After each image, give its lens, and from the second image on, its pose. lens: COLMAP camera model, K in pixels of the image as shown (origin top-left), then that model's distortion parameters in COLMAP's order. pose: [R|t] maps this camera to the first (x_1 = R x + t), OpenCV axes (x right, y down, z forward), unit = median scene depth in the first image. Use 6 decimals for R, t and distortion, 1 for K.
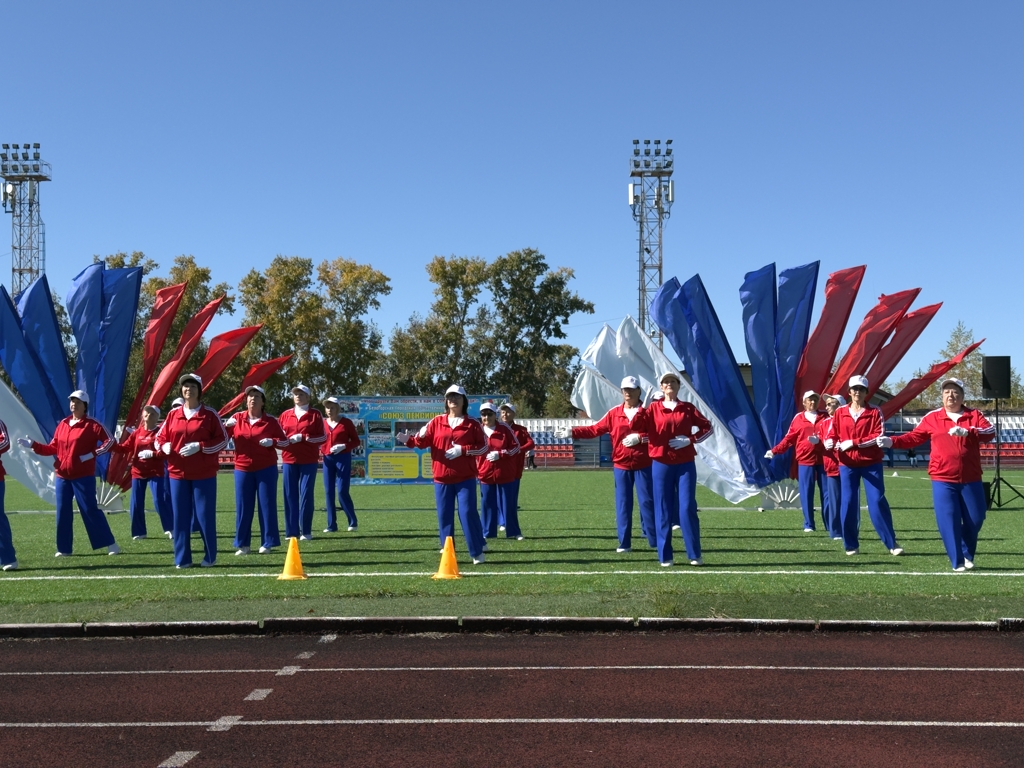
lens RADIAL K [[1414.3, 0, 515.7], [0, 1414.3, 386.2], [0, 0, 1]] dist [0.099608, 0.000000]
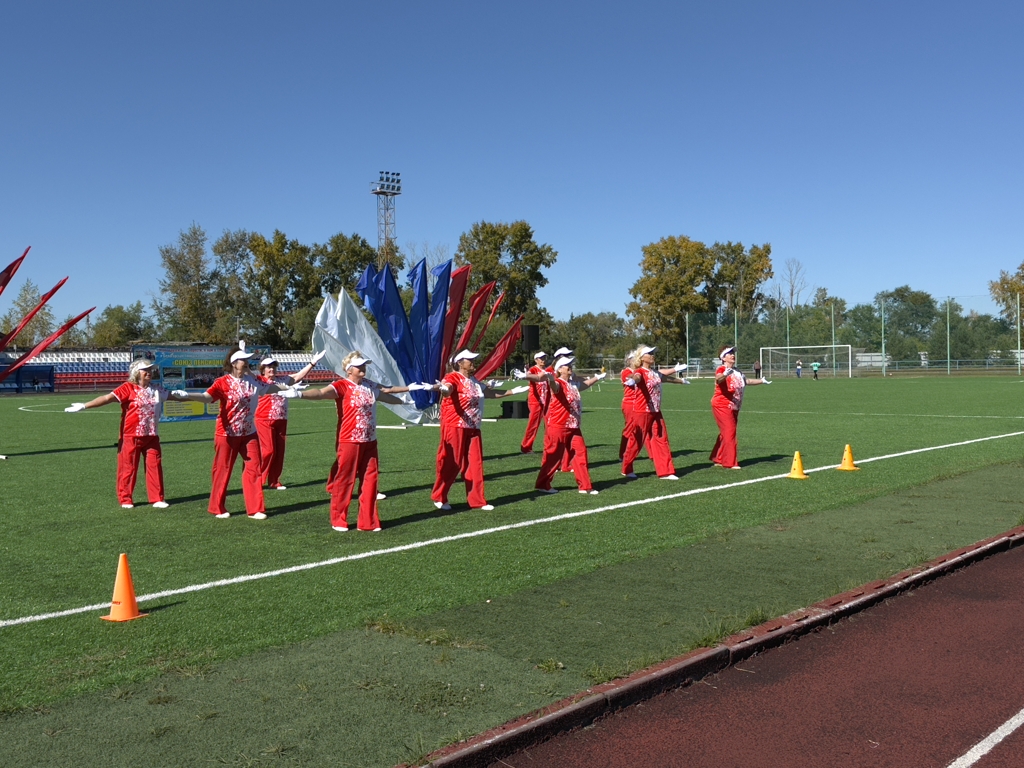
lens RADIAL K [[1021.0, 0, 507.0], [0, 1021.0, 382.9], [0, 0, 1]] dist [0.111150, 0.000000]
pose [[0.655958, -0.020622, 0.754516, -0.114141], [-0.019521, 0.998829, 0.044270, -0.001133], [-0.754545, -0.043768, 0.654787, 0.046938]]
